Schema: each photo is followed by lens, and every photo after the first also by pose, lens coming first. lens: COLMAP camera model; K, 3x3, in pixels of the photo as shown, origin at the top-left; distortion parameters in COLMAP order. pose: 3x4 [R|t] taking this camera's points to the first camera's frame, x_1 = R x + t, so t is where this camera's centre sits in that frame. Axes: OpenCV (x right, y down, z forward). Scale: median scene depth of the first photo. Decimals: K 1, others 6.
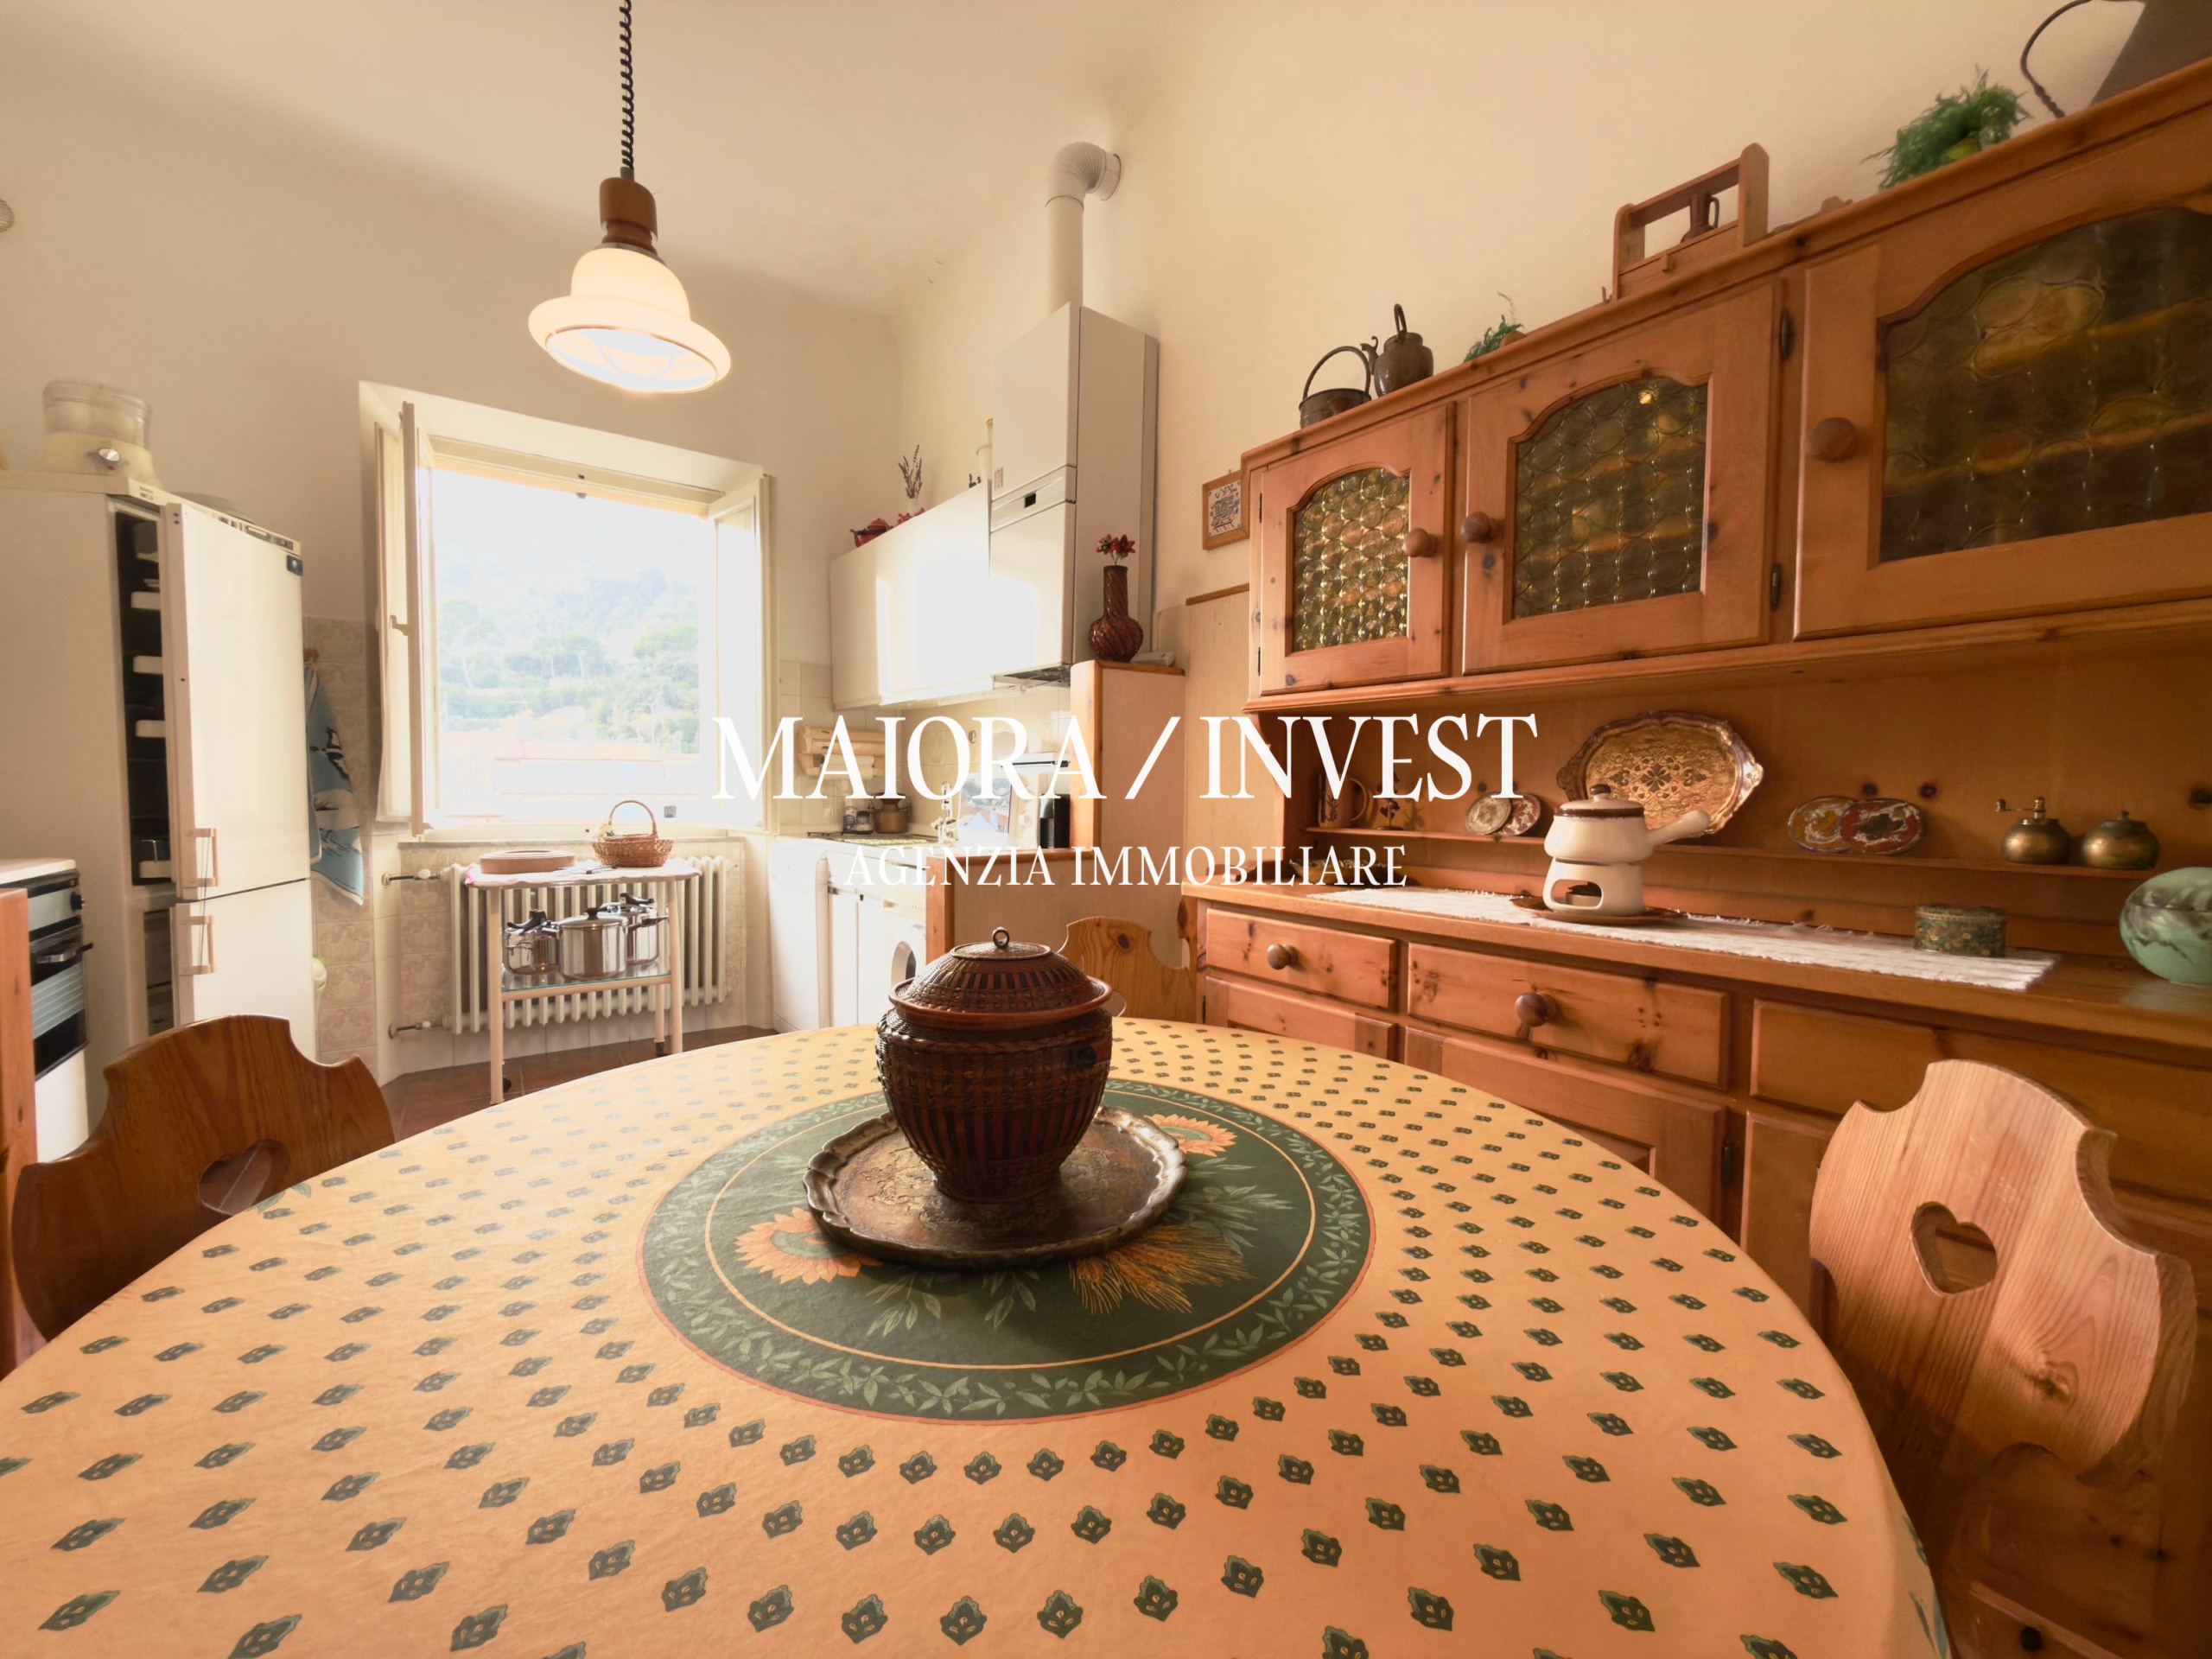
lens RADIAL K [[884.9, 0, 1108.7], [0, 884.9, 829.1], [0, 0, 1]] dist [0.001835, -0.000470]
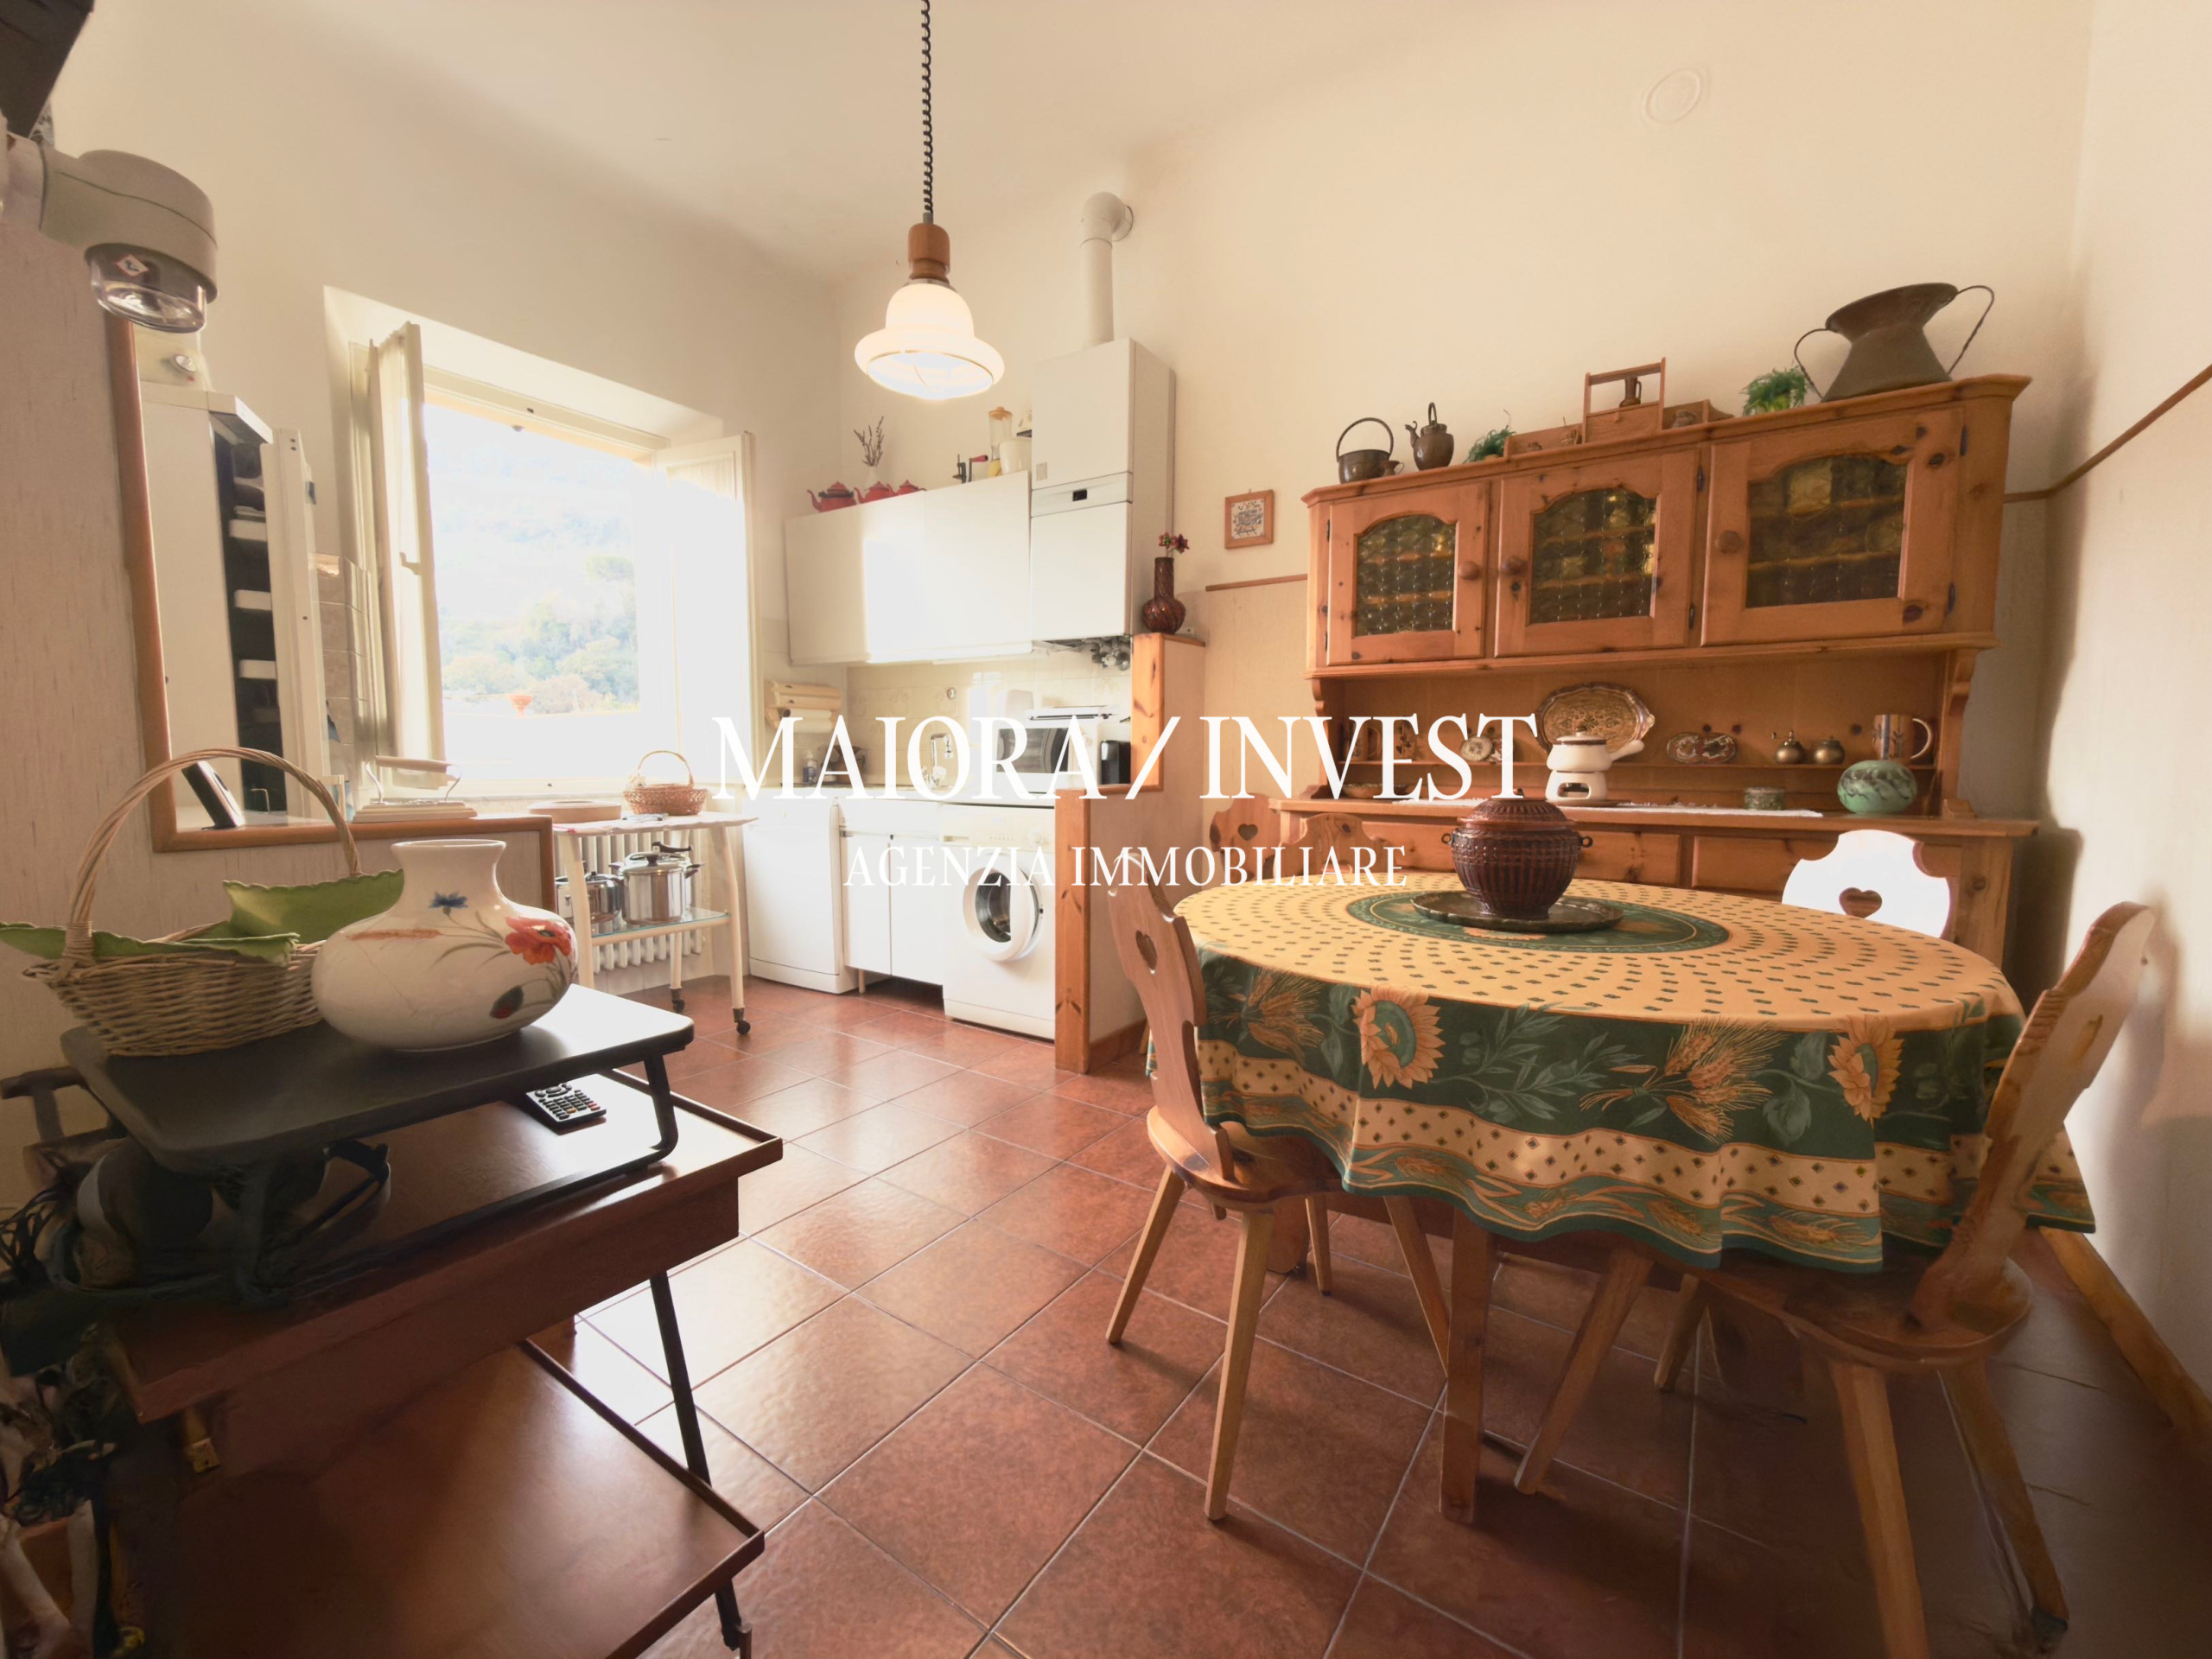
lens RADIAL K [[884.9, 0, 1111.1], [0, 884.9, 831.3], [0, 0, 1]] dist [0.001835, -0.000470]
pose [[0.941742, -0.036349, 0.334365, -0.495207], [0.021684, 0.998636, 0.047491, 0.029062], [-0.335635, -0.037474, 0.941246, -0.168639]]
